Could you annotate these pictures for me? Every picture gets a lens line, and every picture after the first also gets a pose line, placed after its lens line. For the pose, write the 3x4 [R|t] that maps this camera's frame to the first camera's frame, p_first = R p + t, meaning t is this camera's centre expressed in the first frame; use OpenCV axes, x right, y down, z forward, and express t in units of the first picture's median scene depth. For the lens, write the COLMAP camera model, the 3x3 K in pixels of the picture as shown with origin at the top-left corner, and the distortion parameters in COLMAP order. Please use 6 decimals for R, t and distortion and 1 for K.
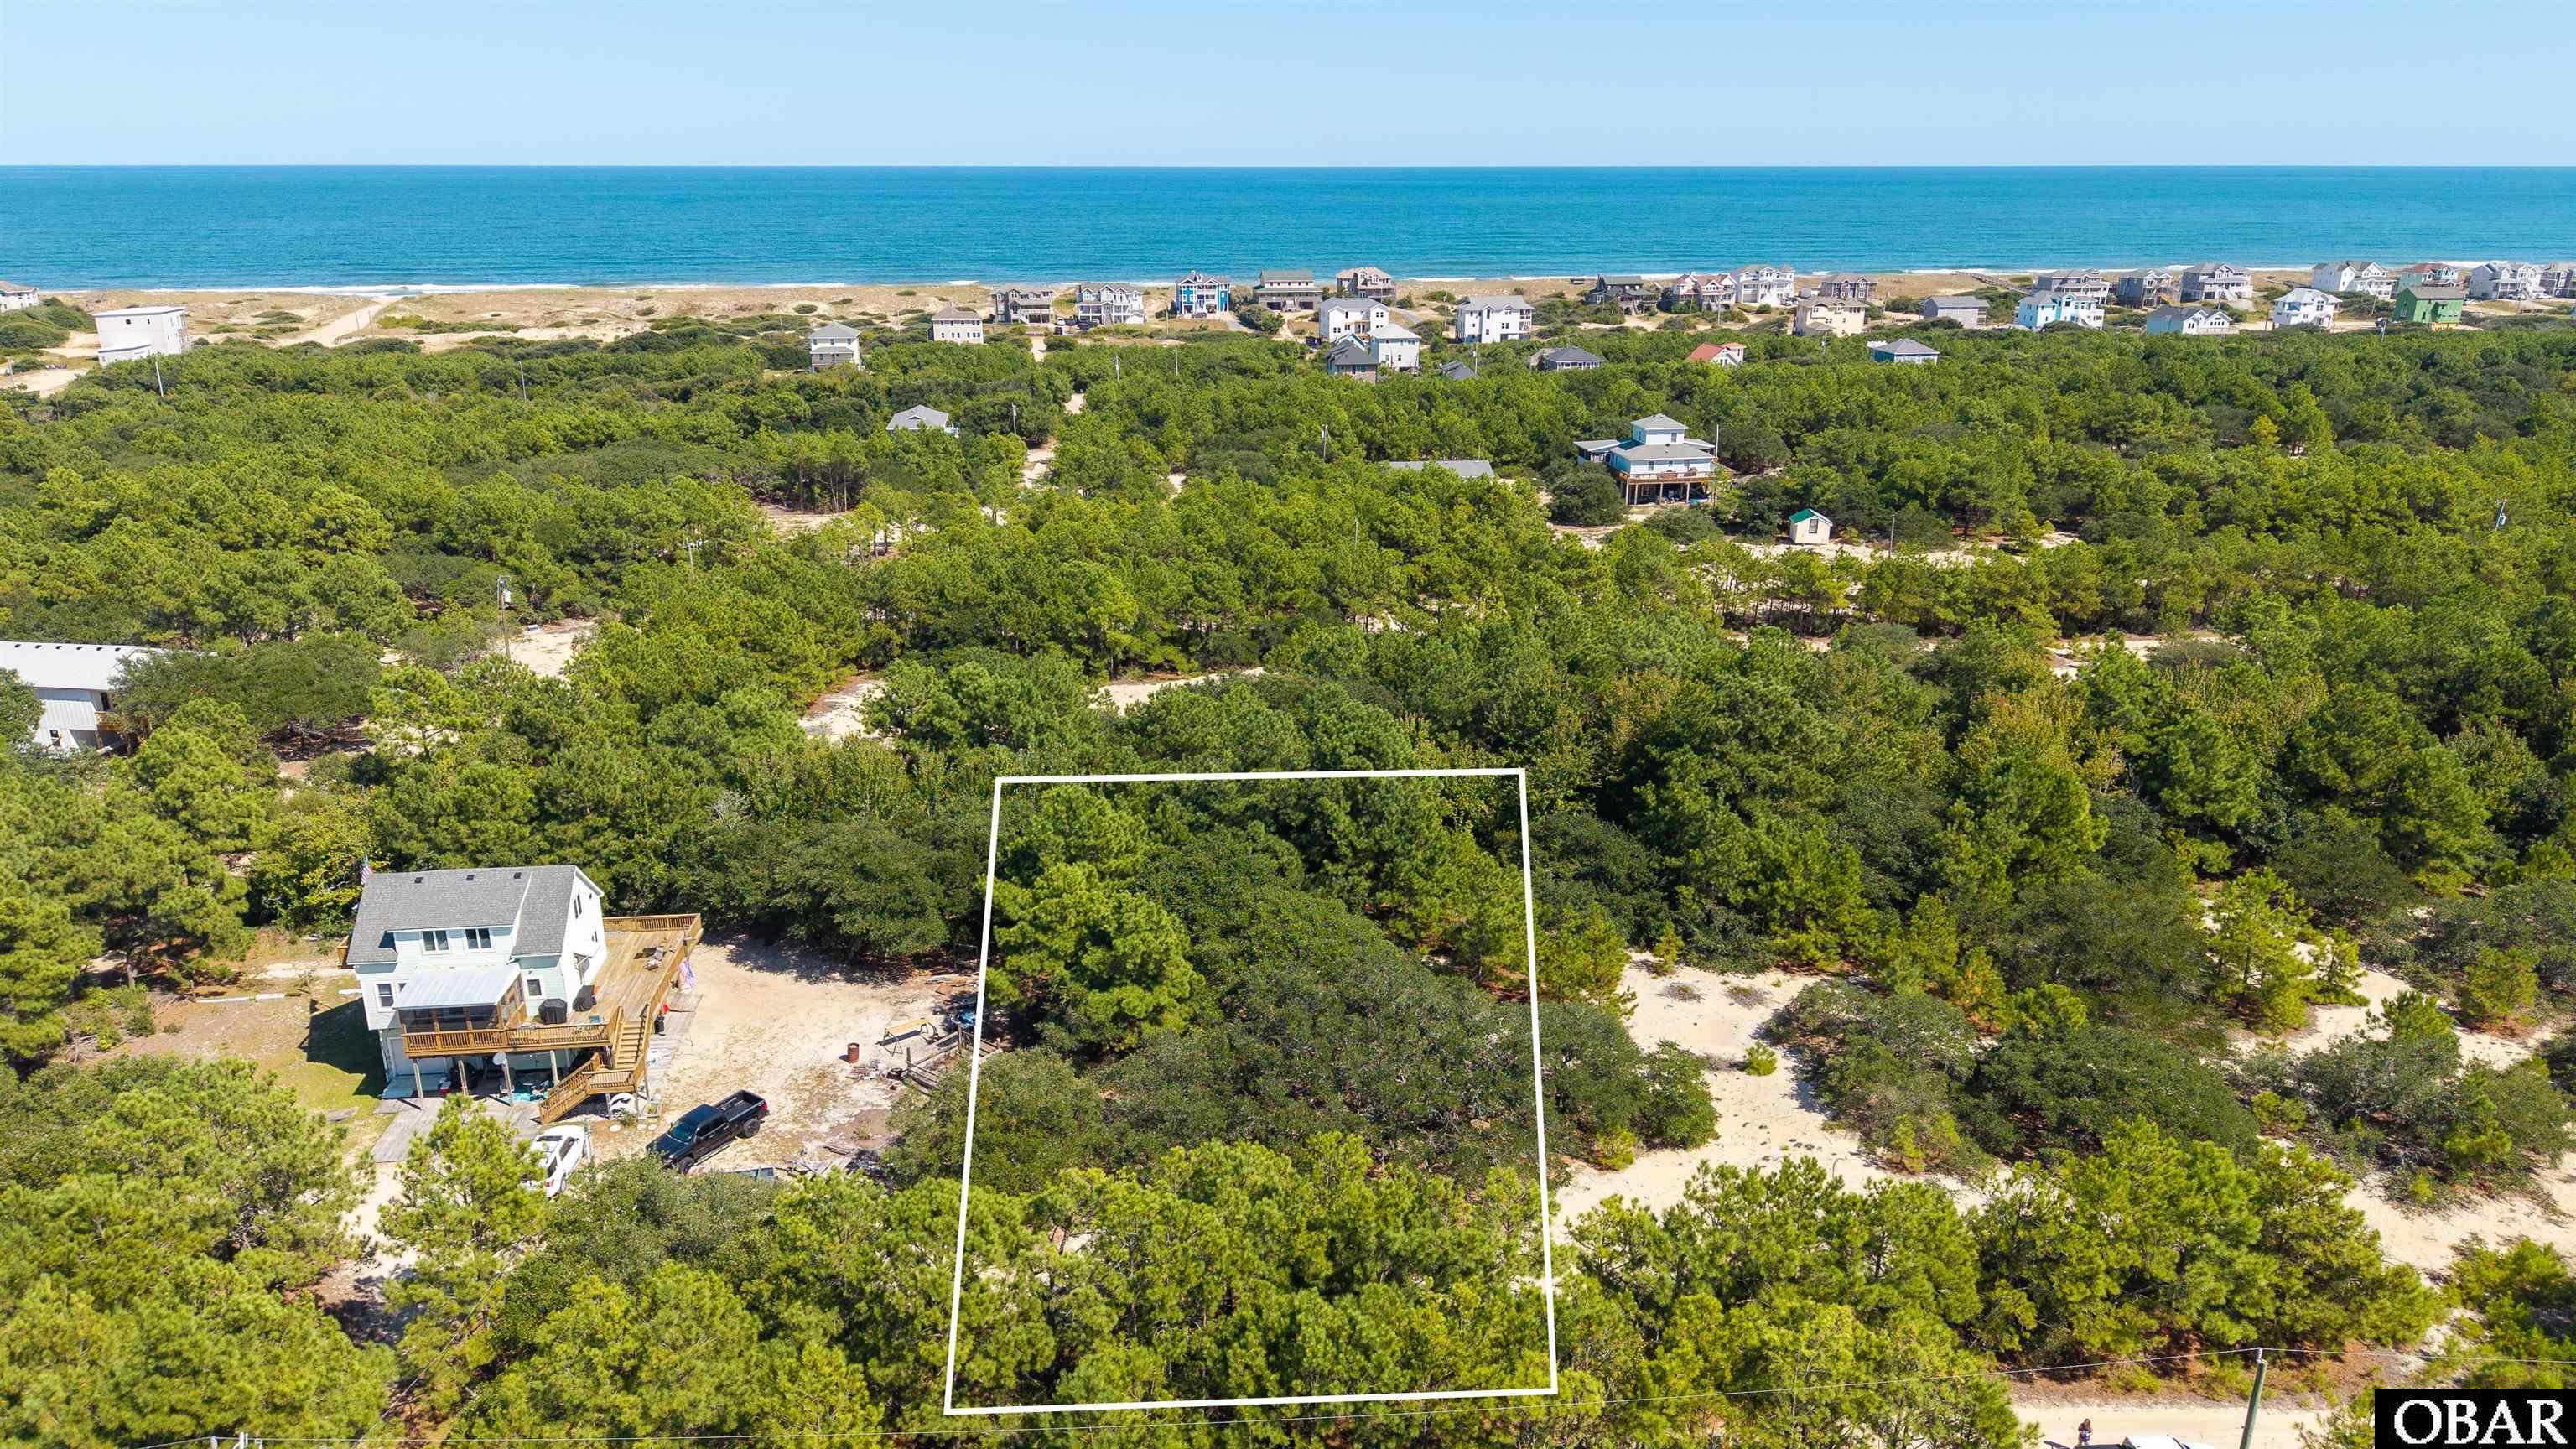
lens RADIAL K [[1716.5, 0, 1286.1], [0, 1716.5, 722.6], [0, 0, 1]] dist [0.037883, -0.044558]
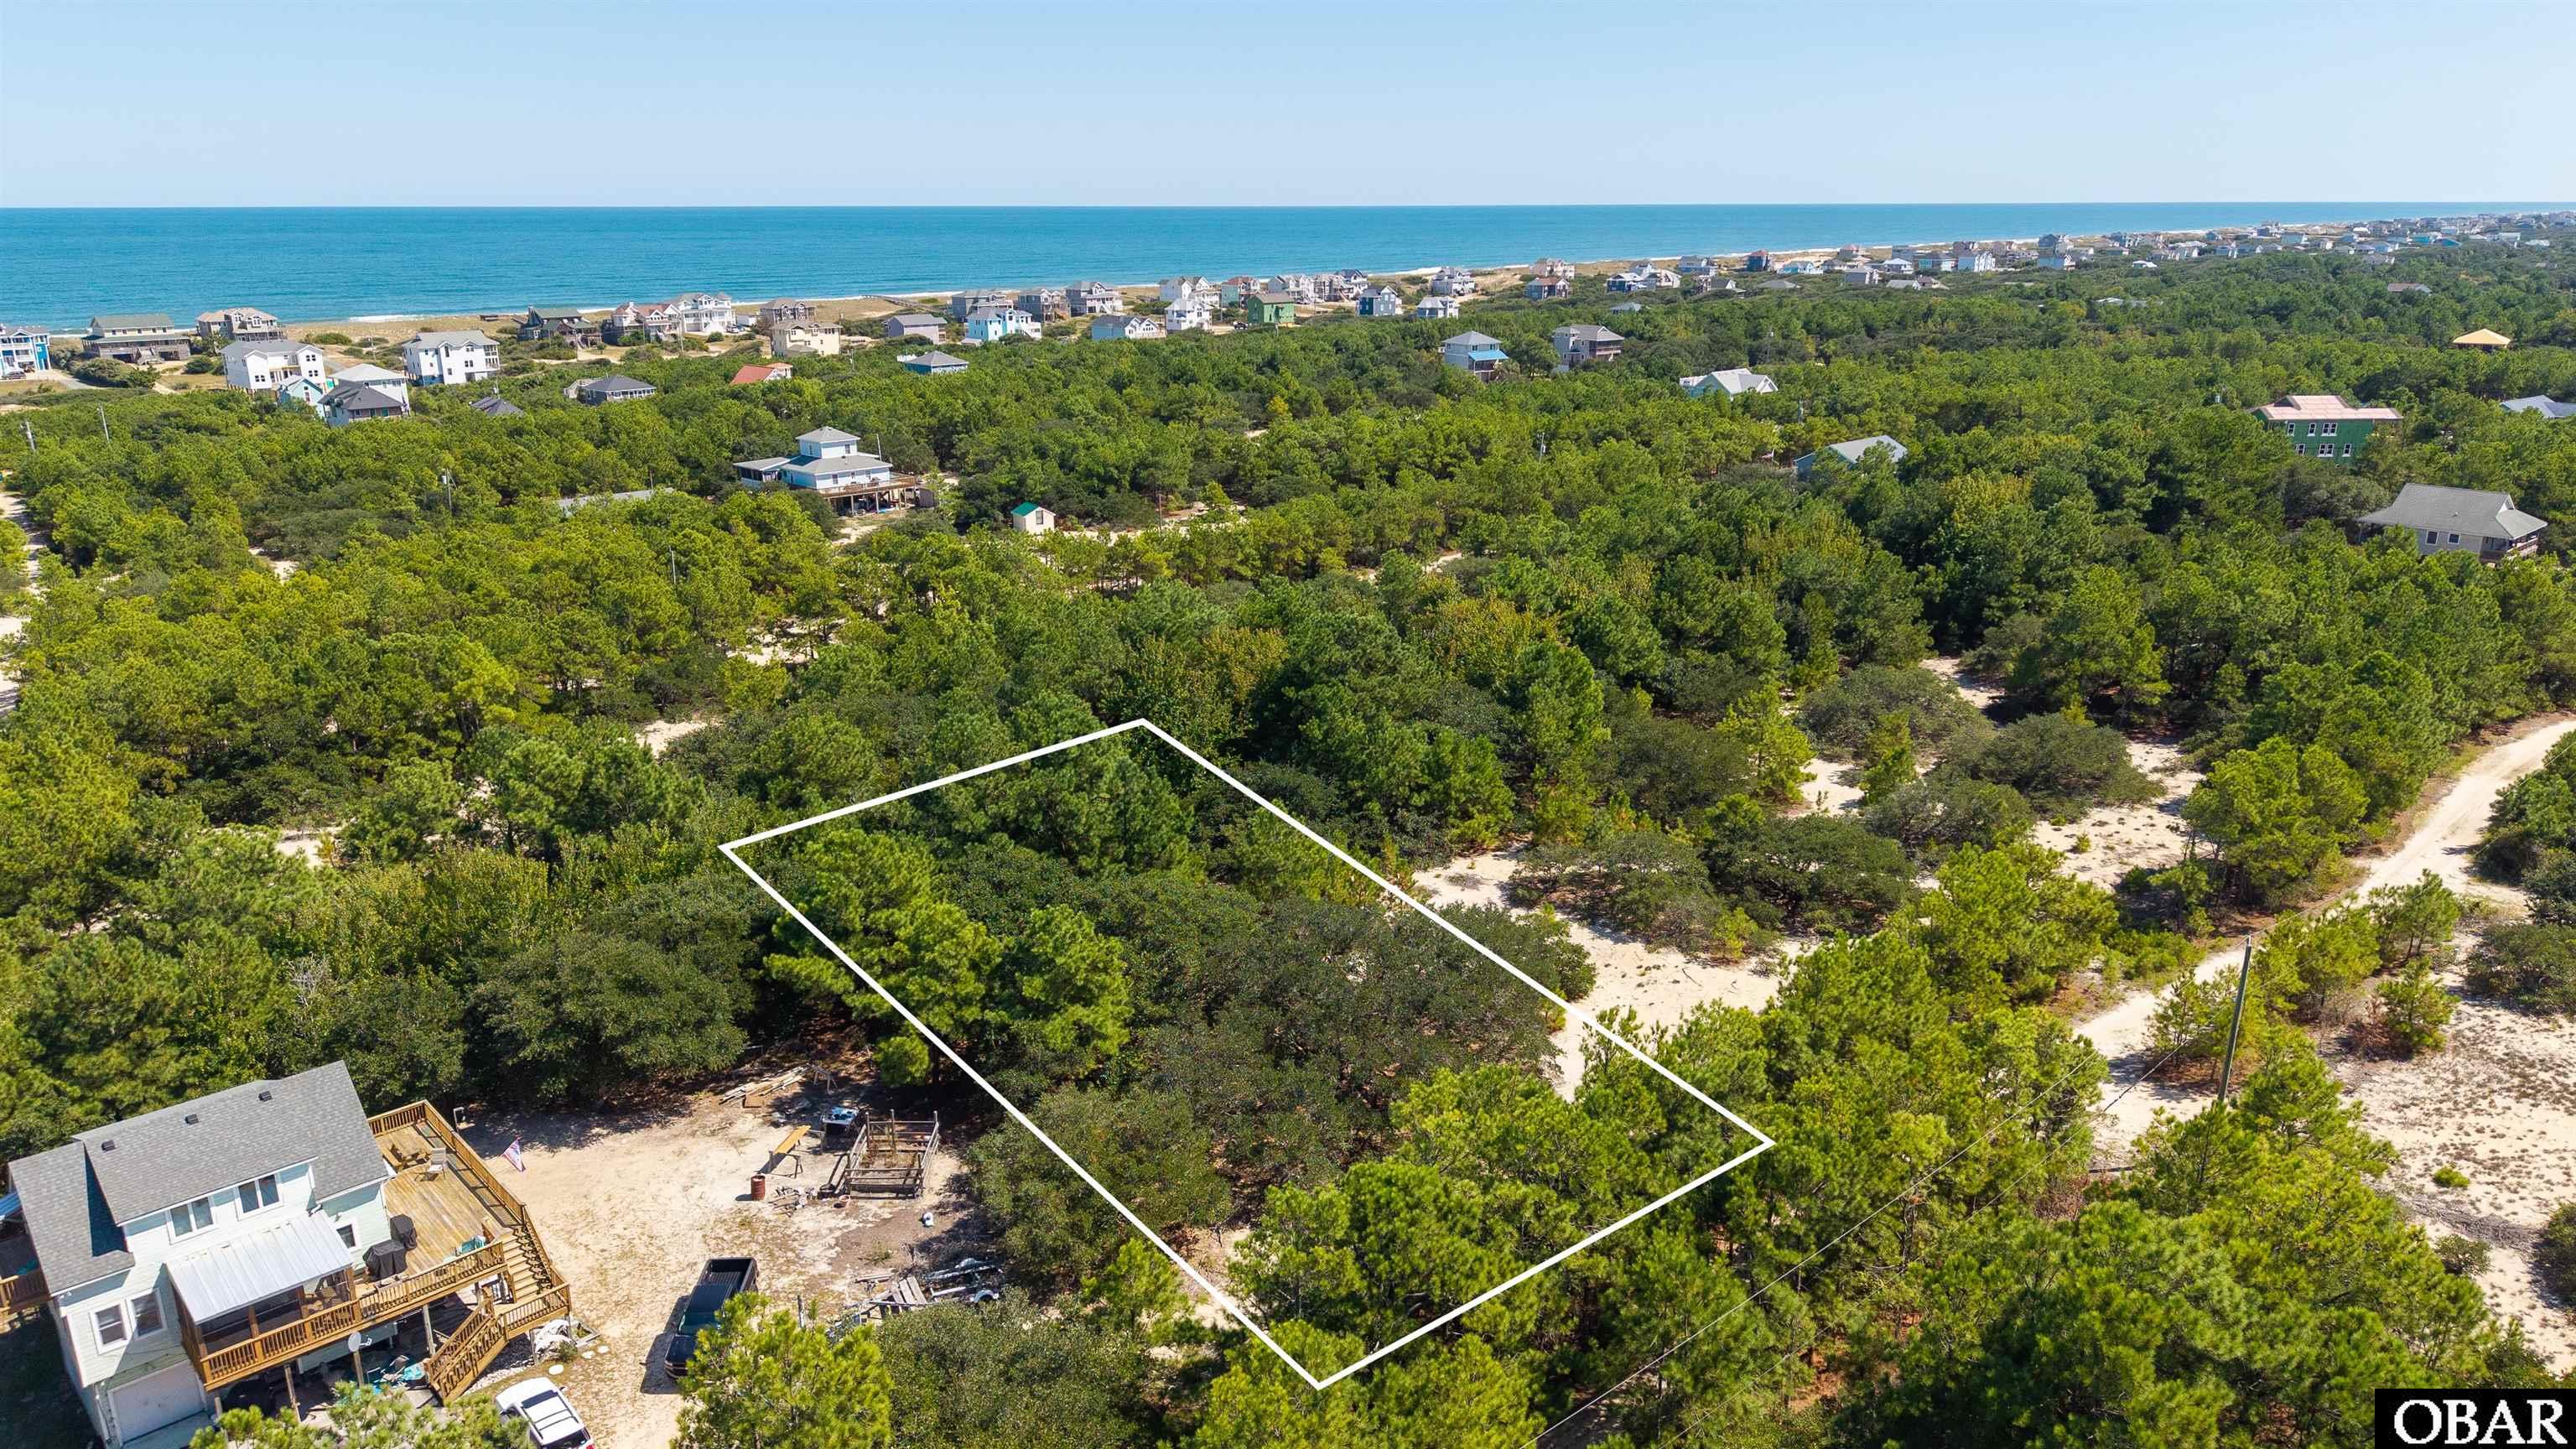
lens RADIAL K [[1727.5, 0, 1288.0], [0, 1727.5, 724.5], [0, 0, 1]] dist [0.038971, -0.050426]
pose [[0.791137, -0.178085, 0.585140, -0.289121], [0.190943, 0.980772, 0.040330, -0.005096], [-0.581071, 0.079822, 0.809929, 0.100281]]
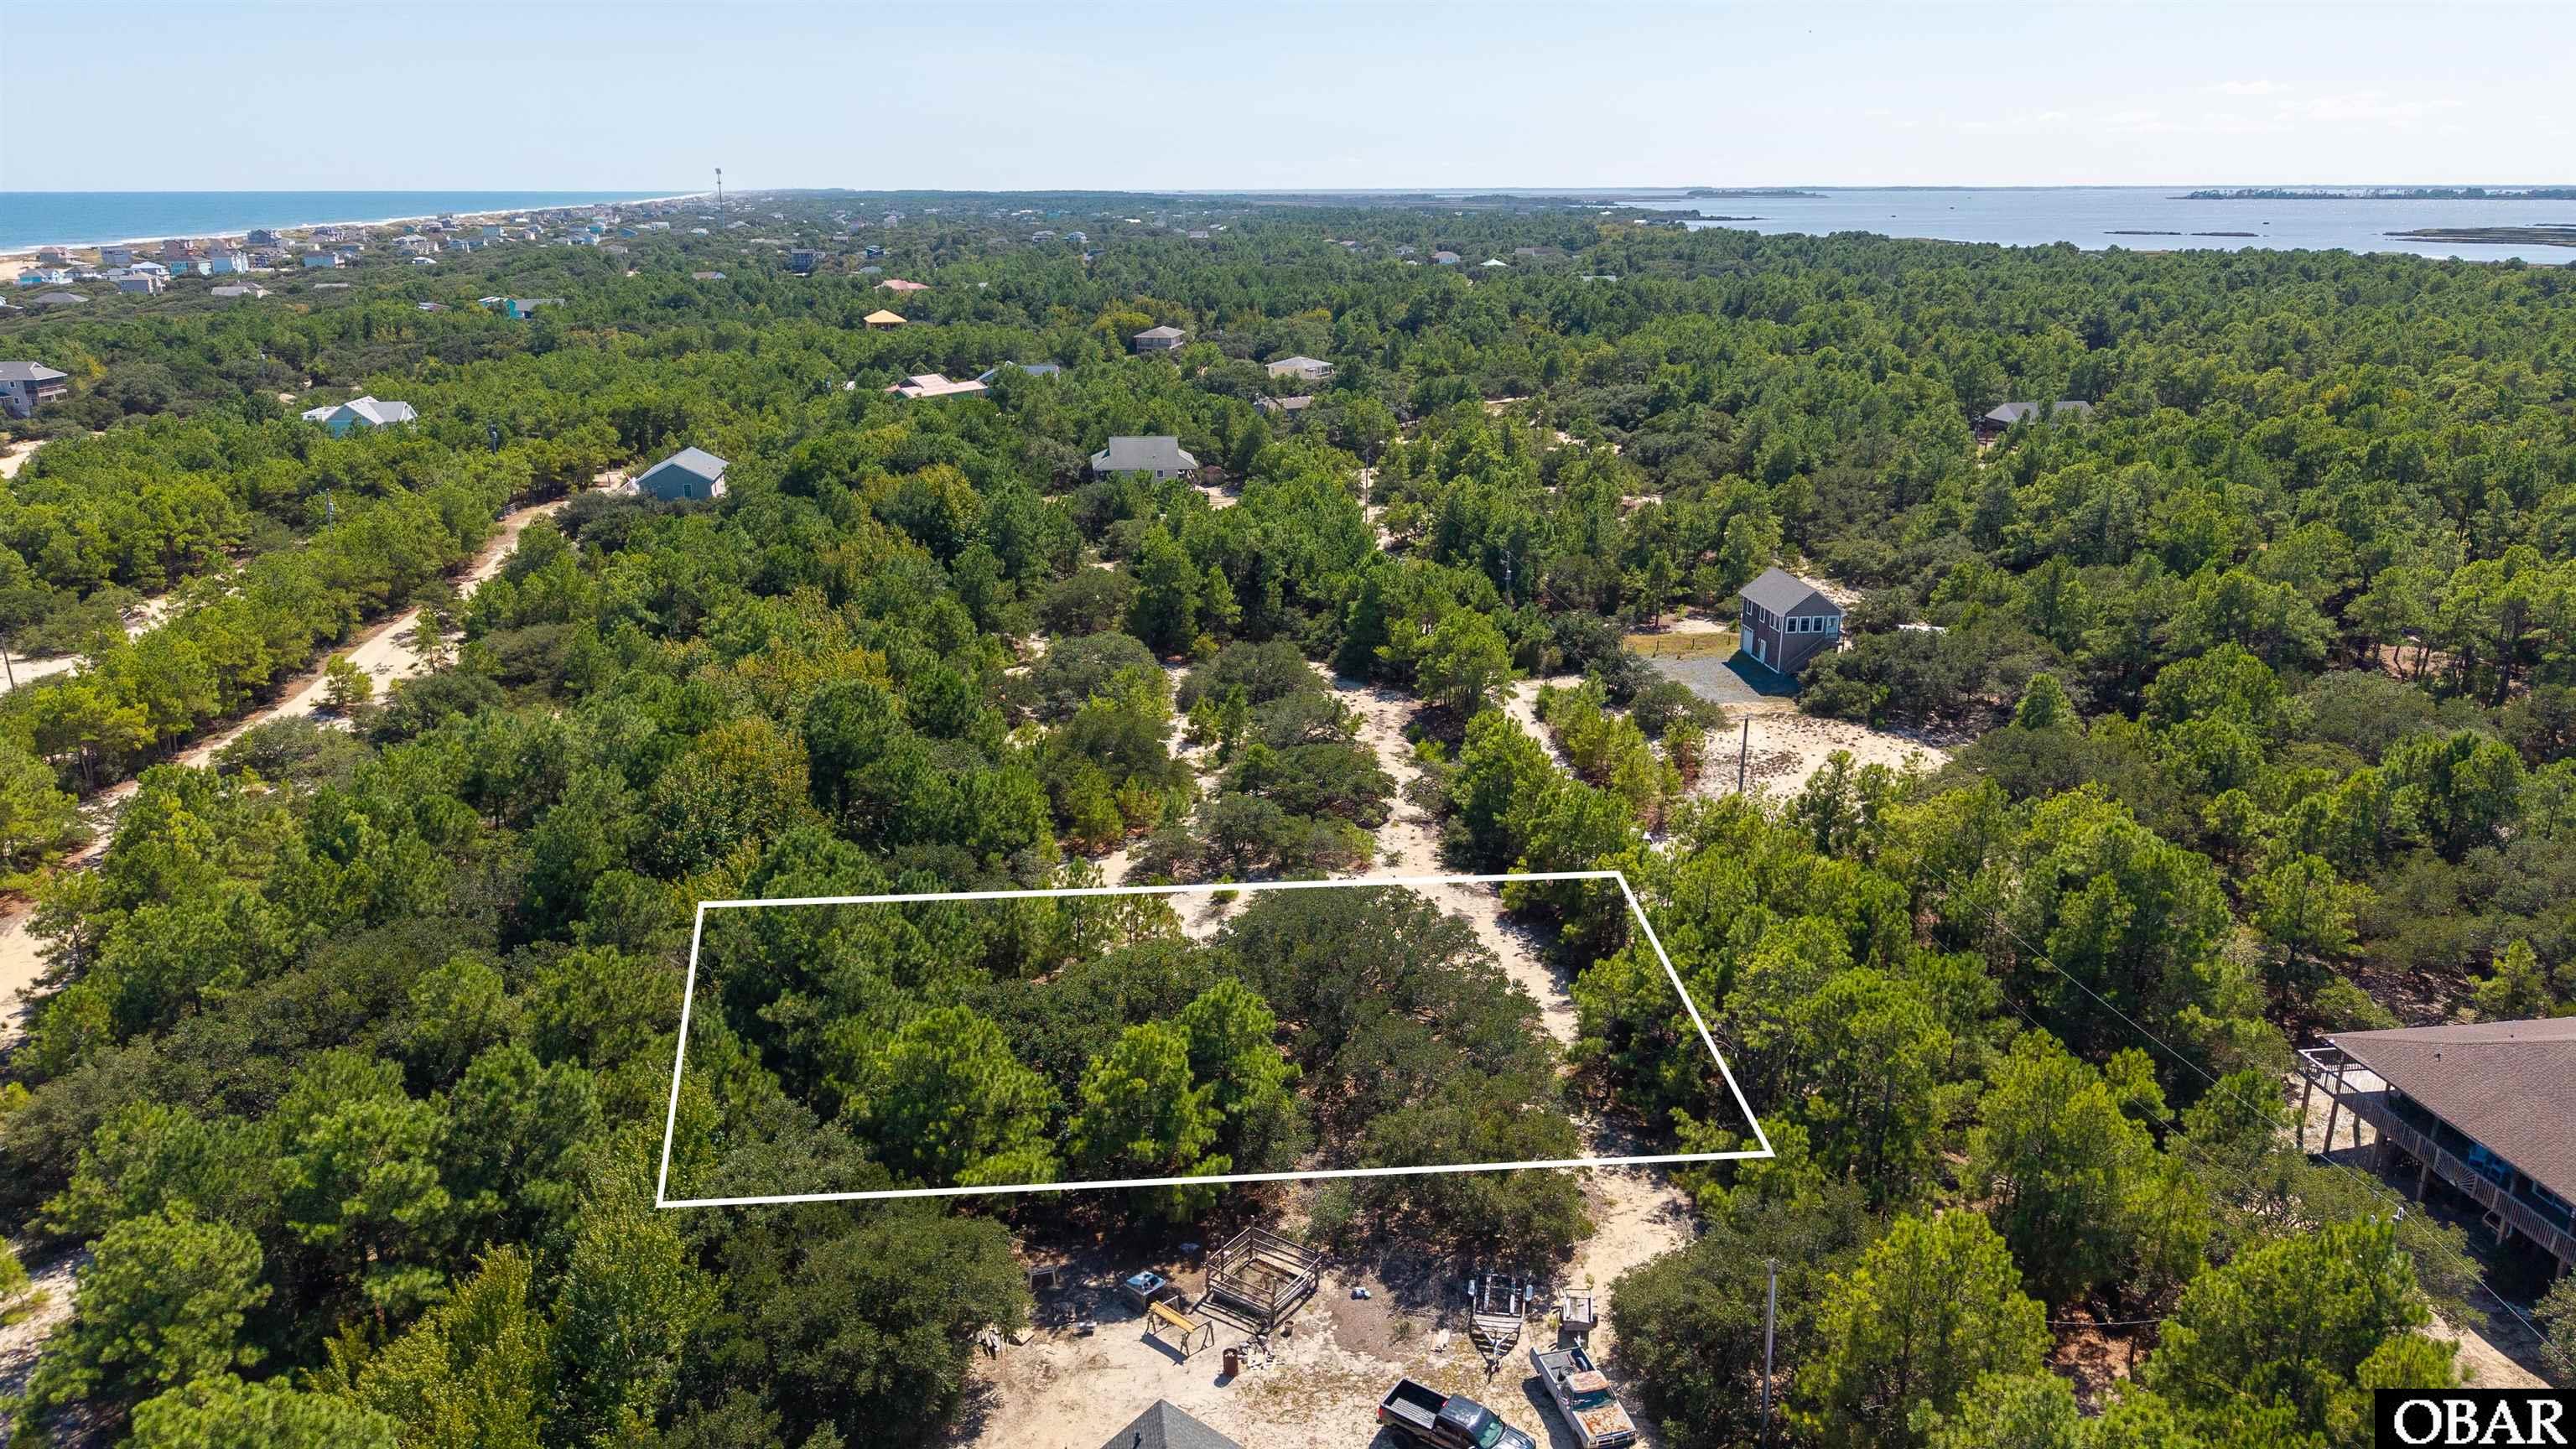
lens RADIAL K [[1711.8, 0, 1287.7], [0, 1711.8, 726.8], [0, 0, 1]] dist [0.032368, -0.041357]
pose [[-0.057464, -0.298741, 0.952603, -0.516262], [0.308584, 0.902139, 0.301530, -0.161547], [-0.949460, 0.311285, 0.040346, 0.503466]]
